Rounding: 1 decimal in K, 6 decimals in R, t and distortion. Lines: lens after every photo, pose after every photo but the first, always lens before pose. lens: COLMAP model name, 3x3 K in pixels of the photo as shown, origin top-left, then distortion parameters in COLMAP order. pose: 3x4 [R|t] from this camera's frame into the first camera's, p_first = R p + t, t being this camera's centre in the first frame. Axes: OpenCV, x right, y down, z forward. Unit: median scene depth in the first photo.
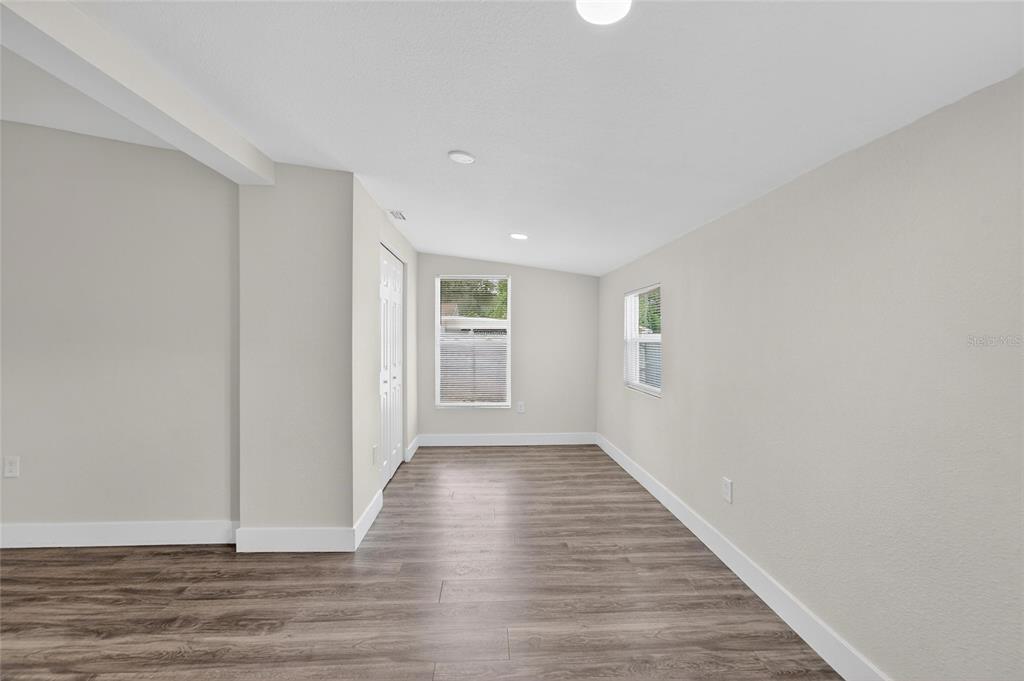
lens RADIAL K [[428.2, 0, 501.5], [0, 428.2, 338.3], [0, 0, 1]] dist [-0.003644, 0.000338]
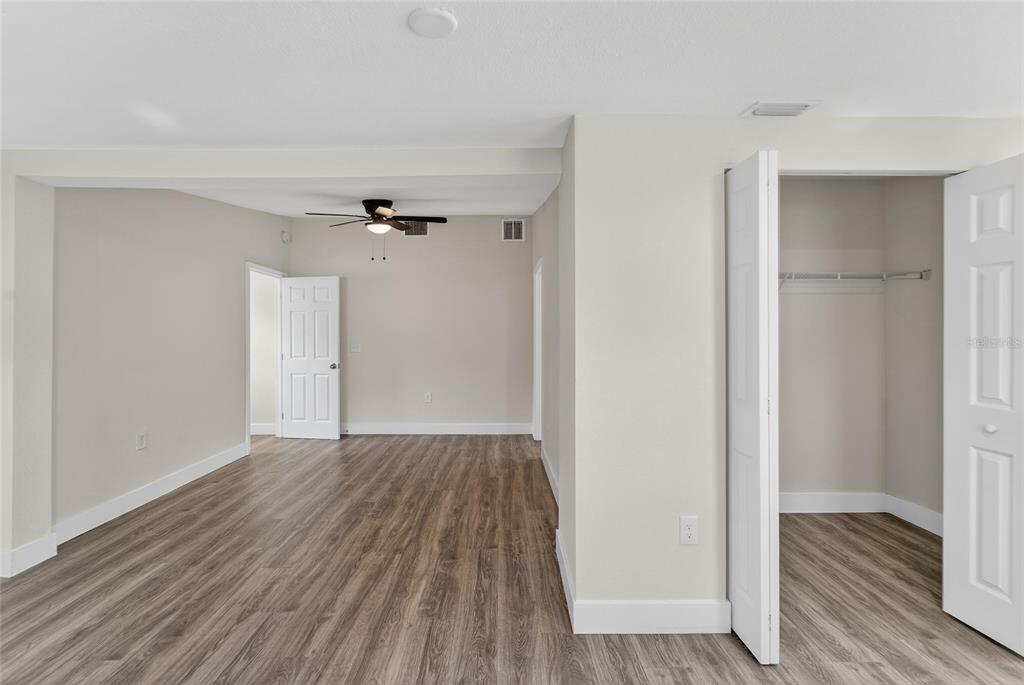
lens RADIAL K [[421.4, 0, 504.7], [0, 421.4, 340.1], [0, 0, 1]] dist [0.000383, -0.000237]
pose [[-0.033367, 0.004866, -0.999431, 0.391268], [0.002727, 0.999985, 0.004777, -0.002837], [0.999439, -0.002566, -0.033380, 0.953117]]
